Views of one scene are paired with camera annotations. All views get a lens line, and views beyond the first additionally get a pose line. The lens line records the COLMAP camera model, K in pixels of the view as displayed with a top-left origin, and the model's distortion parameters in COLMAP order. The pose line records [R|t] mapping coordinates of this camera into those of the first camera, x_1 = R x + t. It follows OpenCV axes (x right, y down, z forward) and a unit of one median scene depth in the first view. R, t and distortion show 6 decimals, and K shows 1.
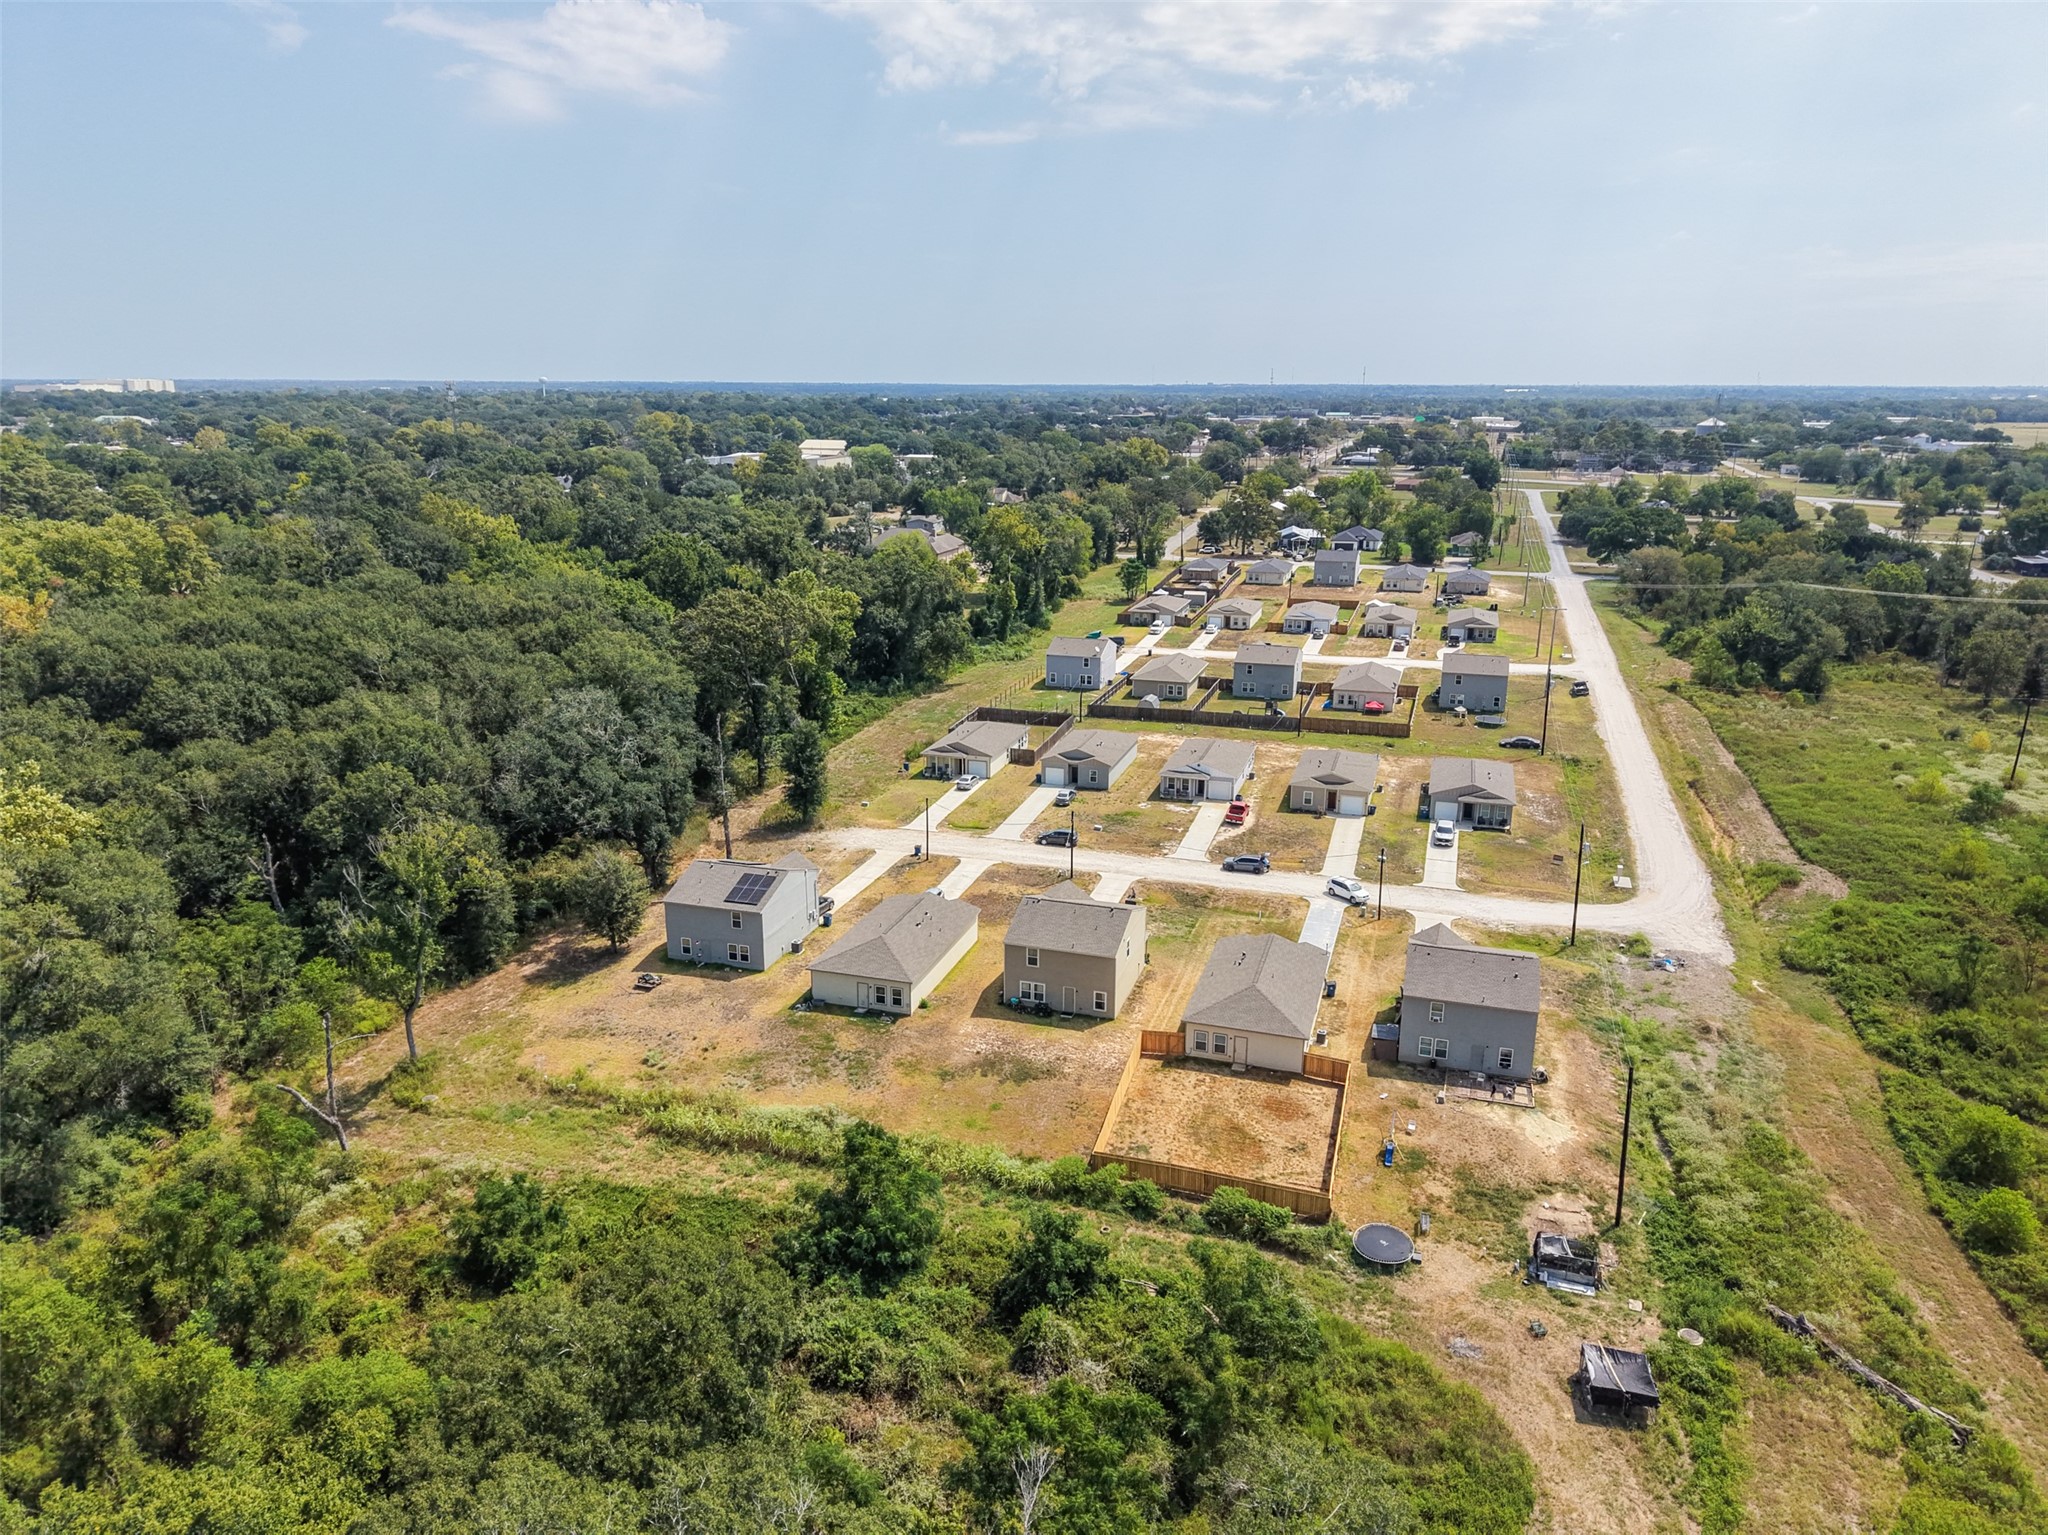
lens RADIAL K [[1371.6, 0, 1024.0], [0, 1371.6, 767.5], [0, 0, 1]] dist [0.065981, -0.092684]
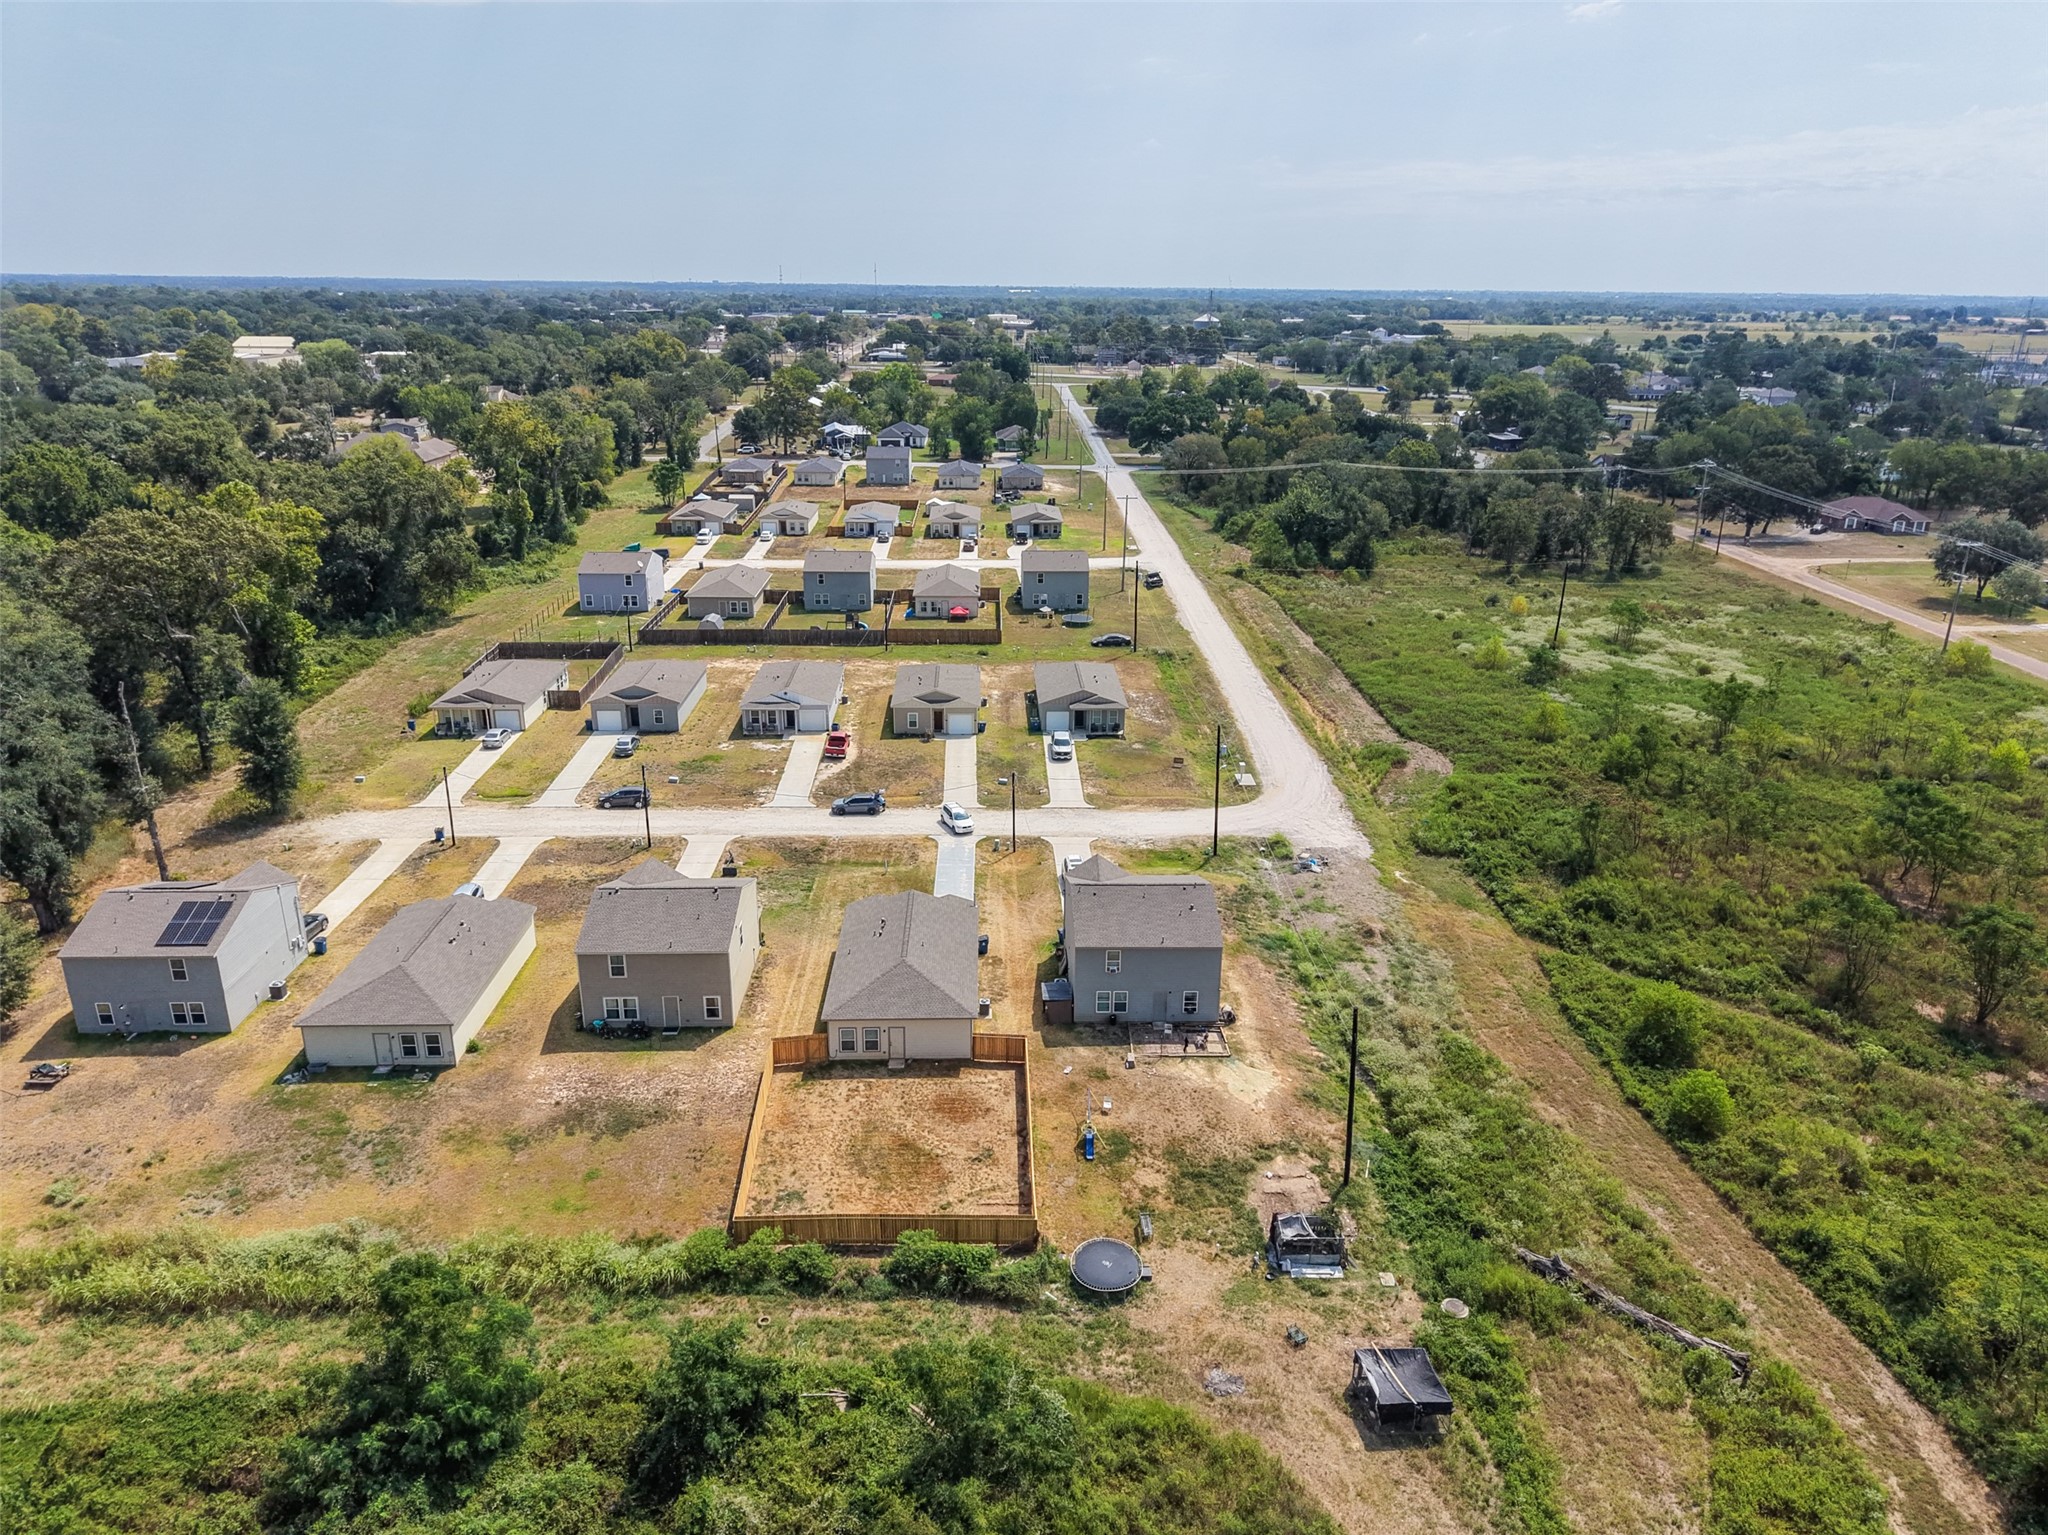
lens RADIAL K [[1384.0, 0, 1029.0], [0, 1384.0, 777.2], [0, 0, 1]] dist [0.063397, -0.094410]
pose [[0.942899, -0.104654, 0.316211, -0.010162], [0.082498, 0.993154, 0.082700, -0.010582], [-0.322701, -0.051891, 0.945078, 0.155792]]
